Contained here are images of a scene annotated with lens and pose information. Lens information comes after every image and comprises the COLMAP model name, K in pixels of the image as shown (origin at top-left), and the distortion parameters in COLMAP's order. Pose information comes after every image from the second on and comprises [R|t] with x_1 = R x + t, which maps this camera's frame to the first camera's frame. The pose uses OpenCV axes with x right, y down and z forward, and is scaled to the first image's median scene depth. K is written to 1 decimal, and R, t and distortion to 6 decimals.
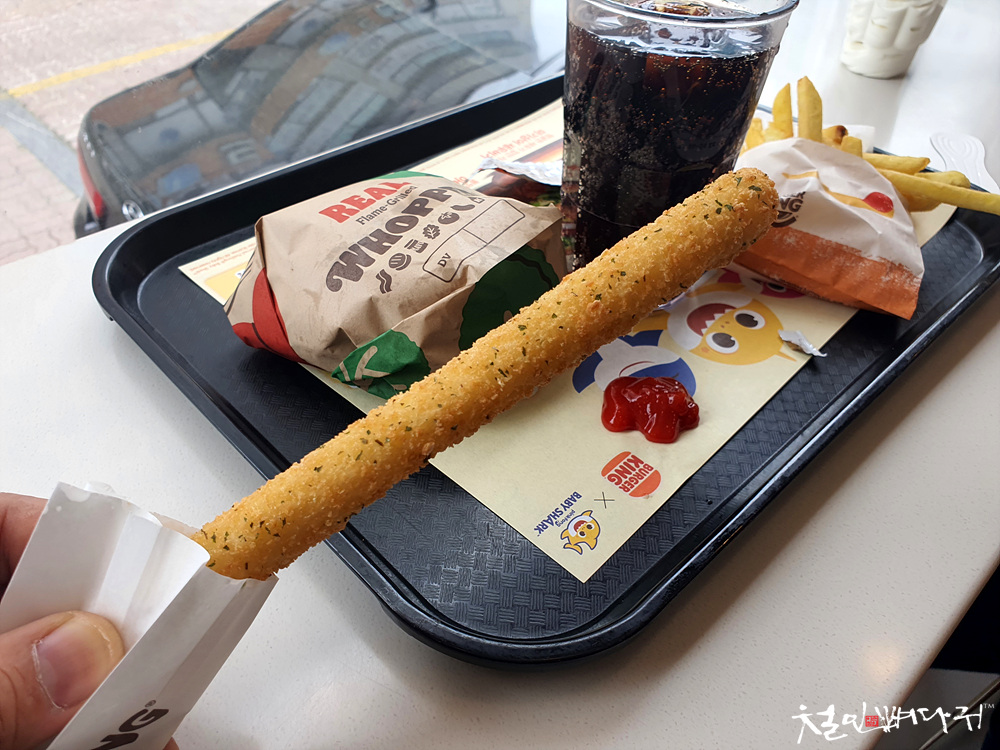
lens RADIAL K [[786.7, 0, 500.0], [0, 786.7, 375.0], [0, 0, 1]] dist [-0.000634, -0.007793]
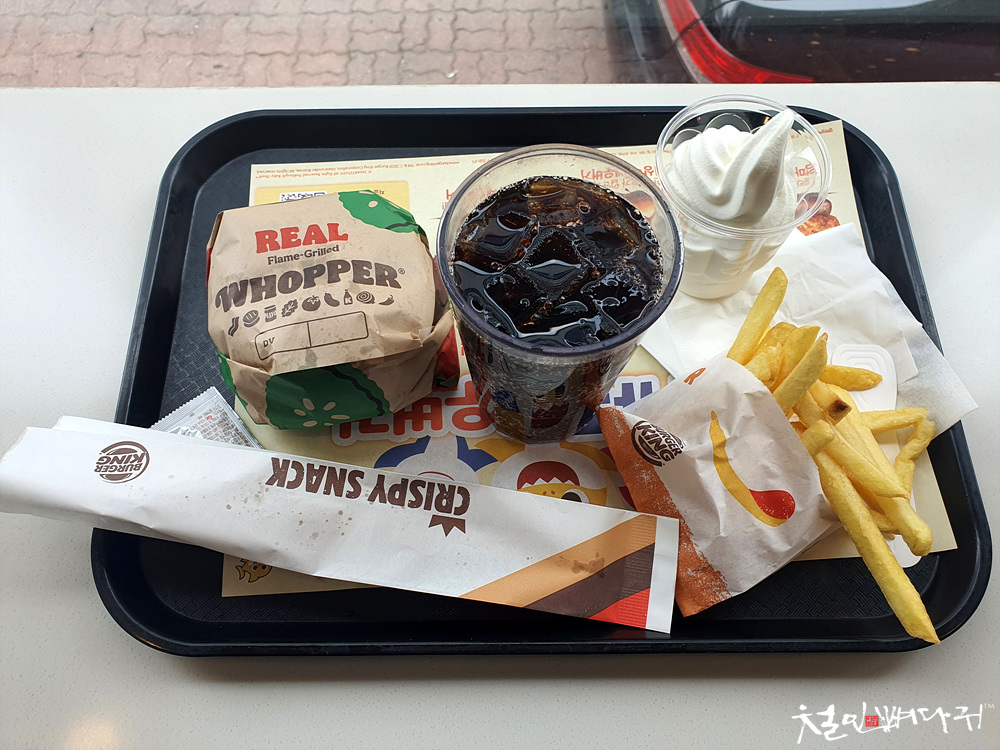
lens RADIAL K [[786.7, 0, 500.0], [0, 786.7, 375.0], [0, 0, 1]] dist [-0.000634, -0.007793]
pose [[0.723060, 0.617292, -0.310054, 0.556770], [-0.443491, 0.758951, 0.476769, -0.785491], [0.529622, -0.207227, 0.822531, 0.150190]]
